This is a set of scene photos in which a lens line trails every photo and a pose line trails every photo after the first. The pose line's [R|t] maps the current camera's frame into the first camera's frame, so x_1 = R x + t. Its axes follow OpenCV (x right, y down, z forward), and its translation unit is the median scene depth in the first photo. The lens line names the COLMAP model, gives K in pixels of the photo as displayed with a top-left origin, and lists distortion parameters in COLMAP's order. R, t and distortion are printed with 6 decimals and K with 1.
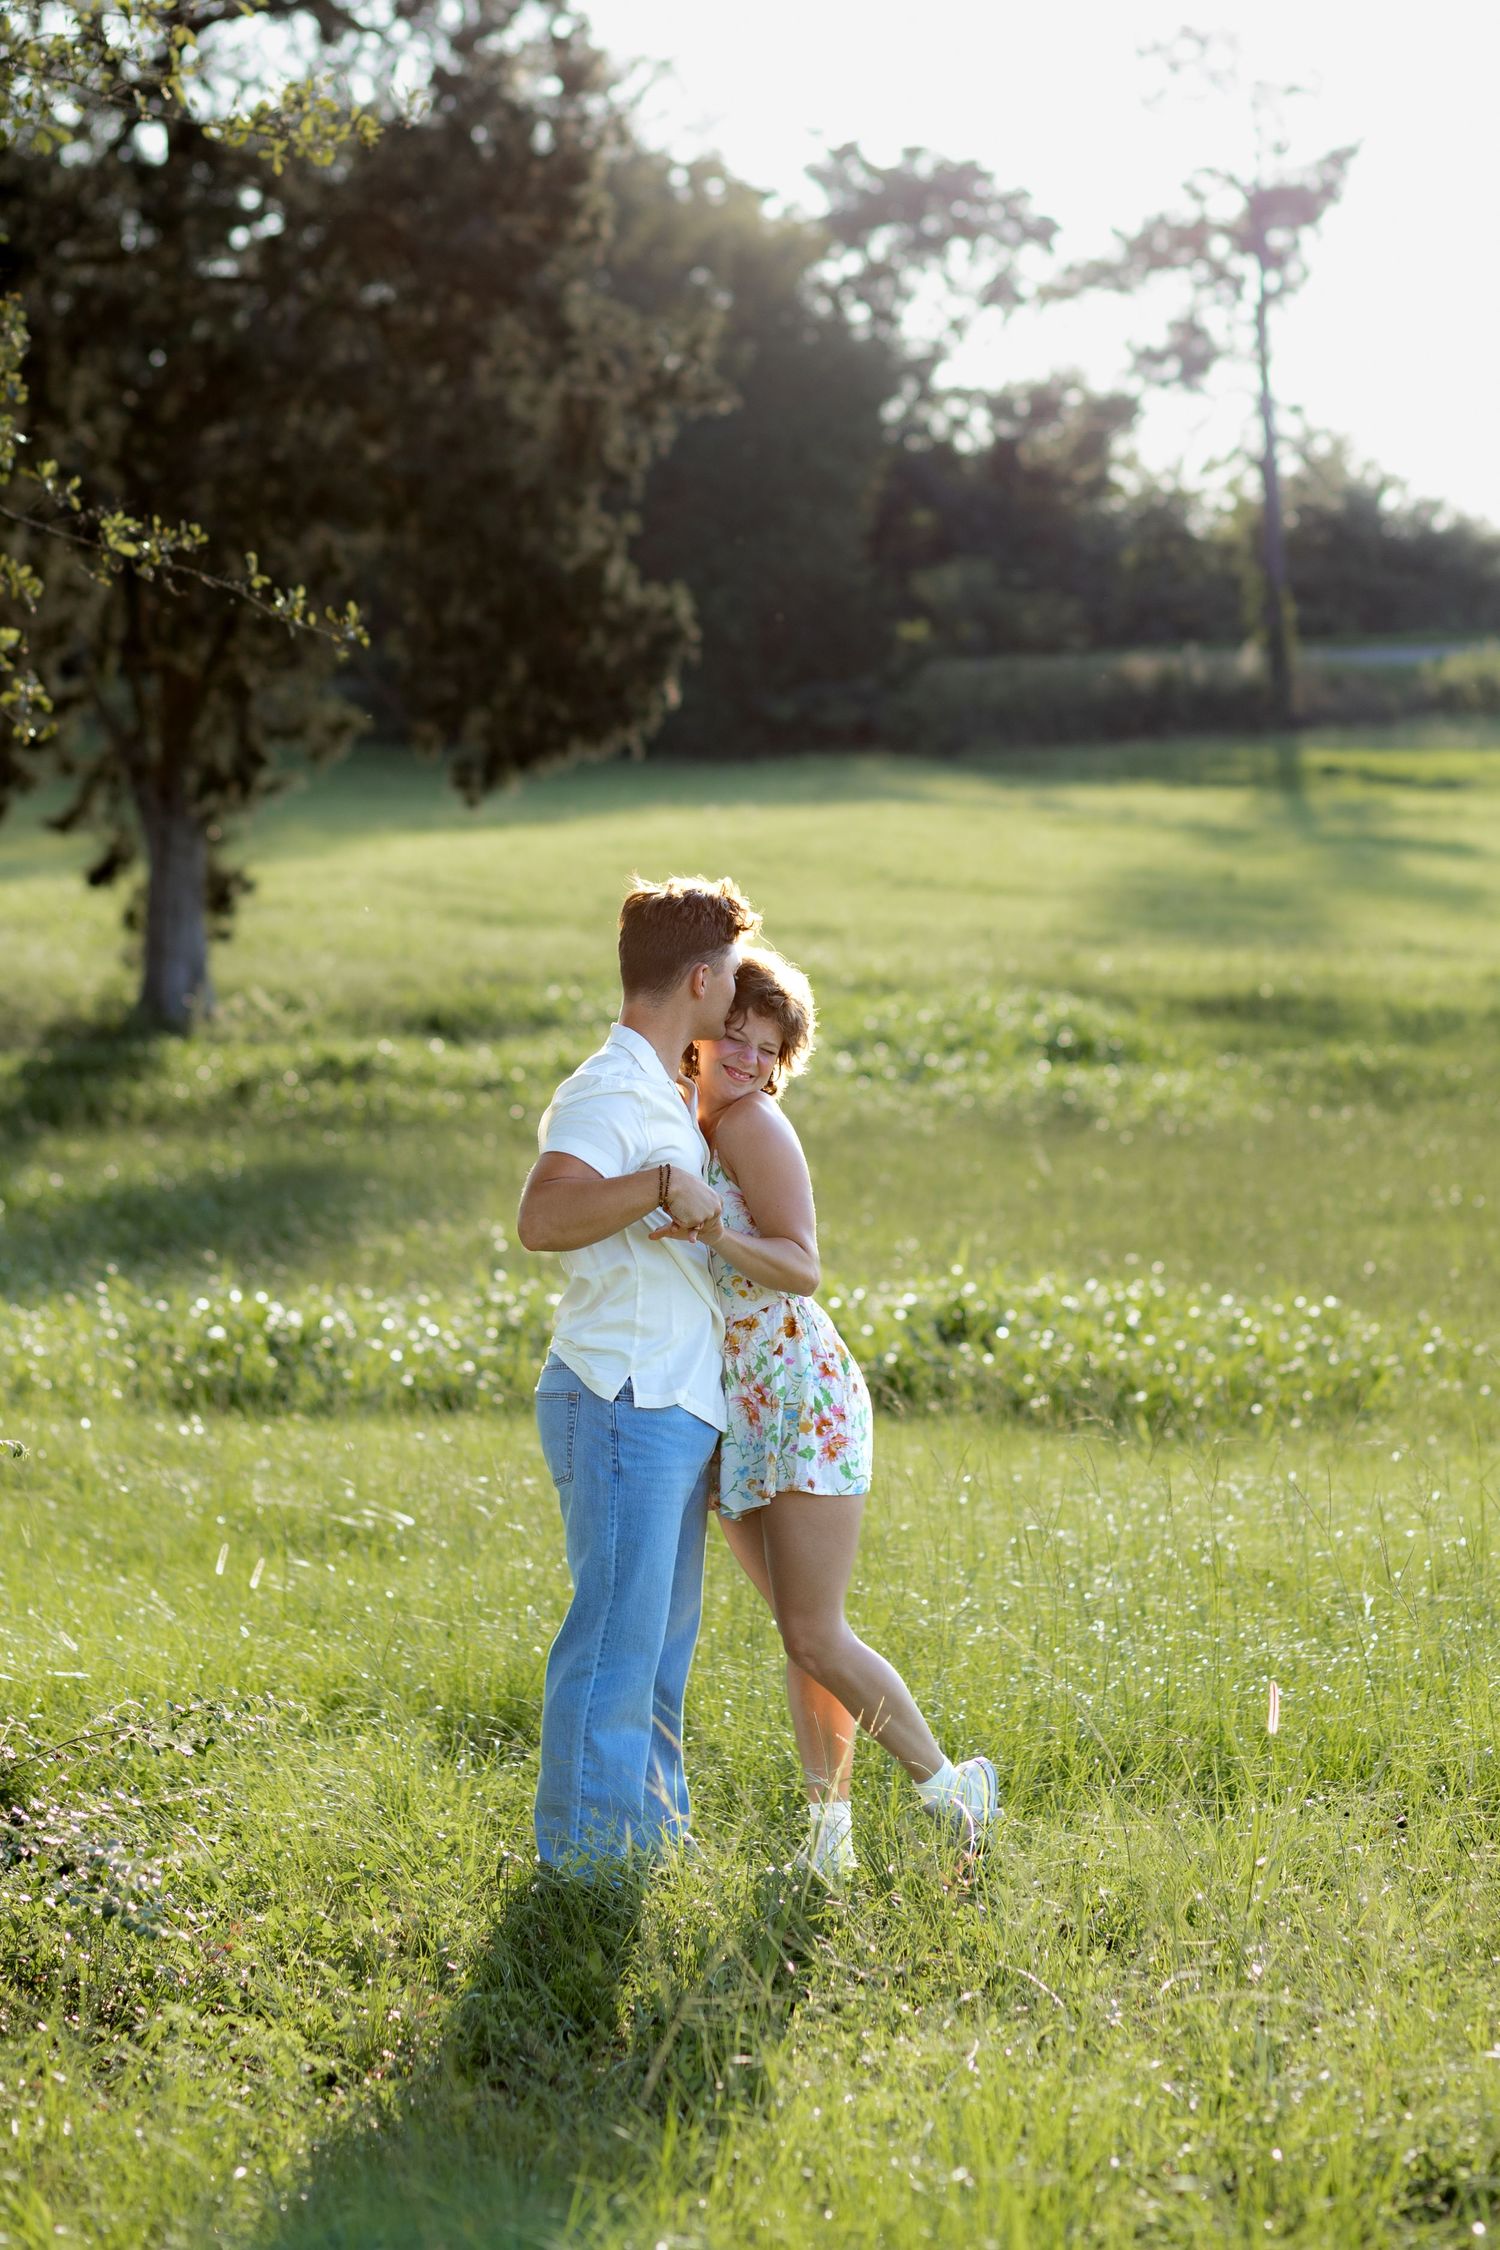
lens RADIAL K [[9089.3, 0, 750.7], [0, 9089.3, 1121.2], [0, 0, 1]] dist [-0.518525, 0.000000]
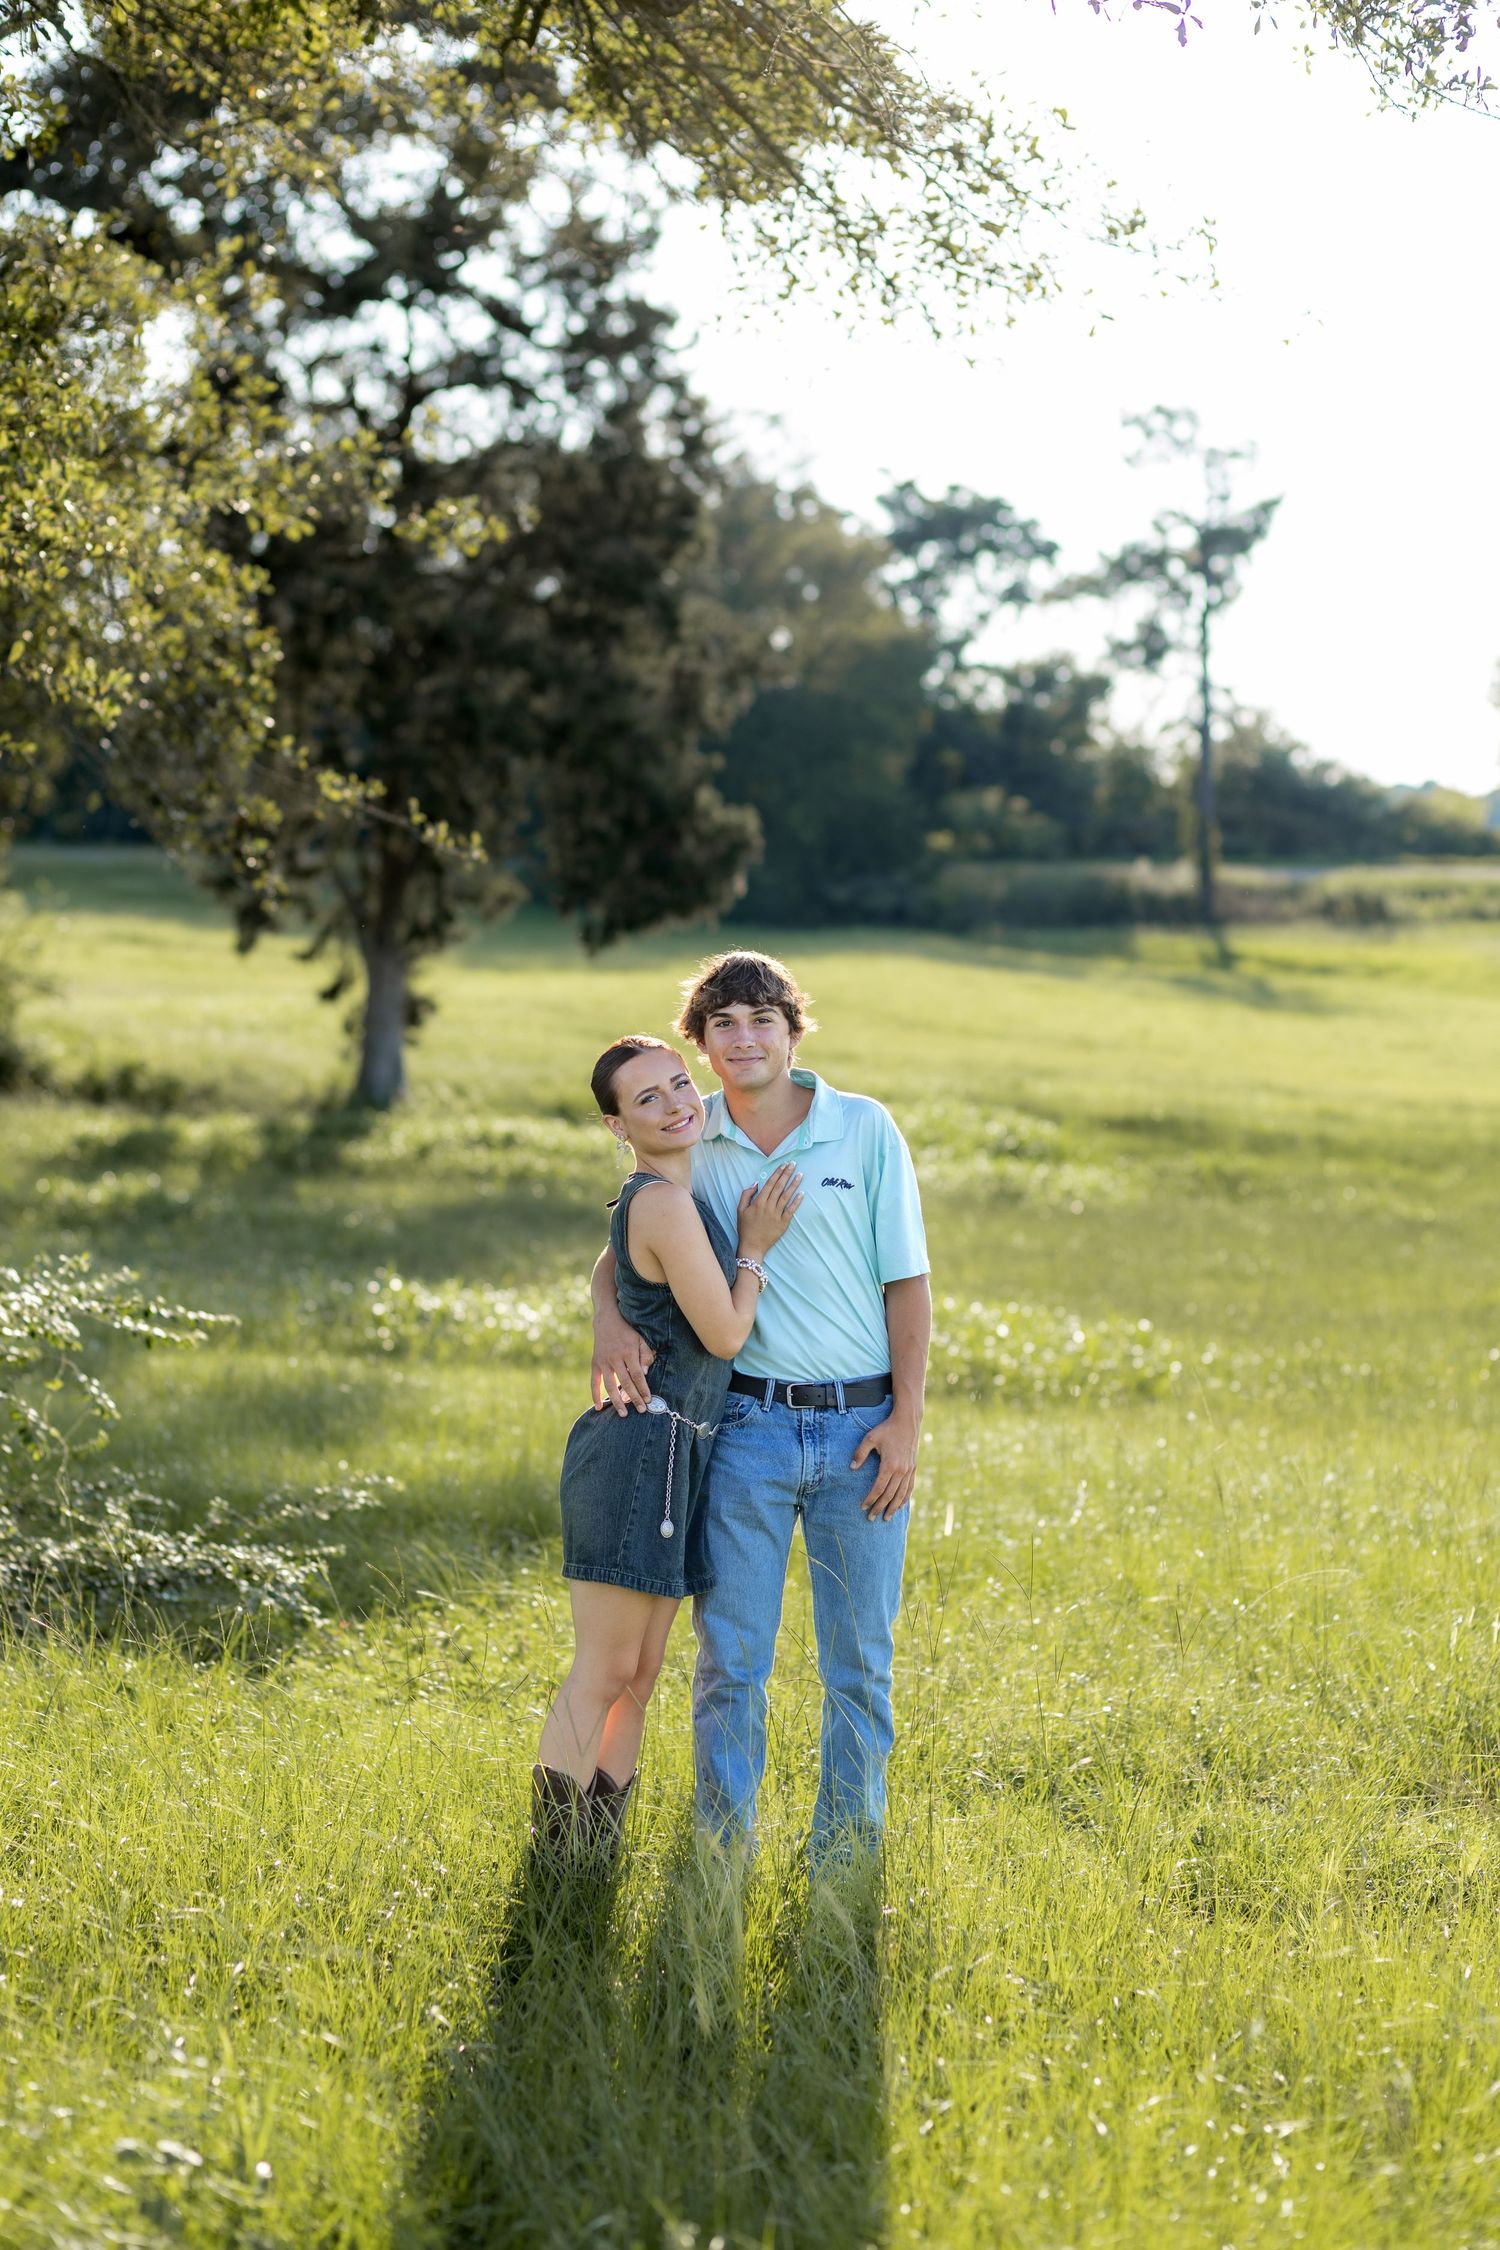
lens RADIAL K [[9089.3, 0, 749.9], [0, 9089.3, 1127.6], [0, 0, 1]] dist [-0.518525, 0.000000]
pose [[0.998384, 0.045364, -0.034223, 0.040580], [-0.045773, 0.998889, -0.011240, 0.006058], [0.033676, 0.012788, 0.999351, -0.388196]]
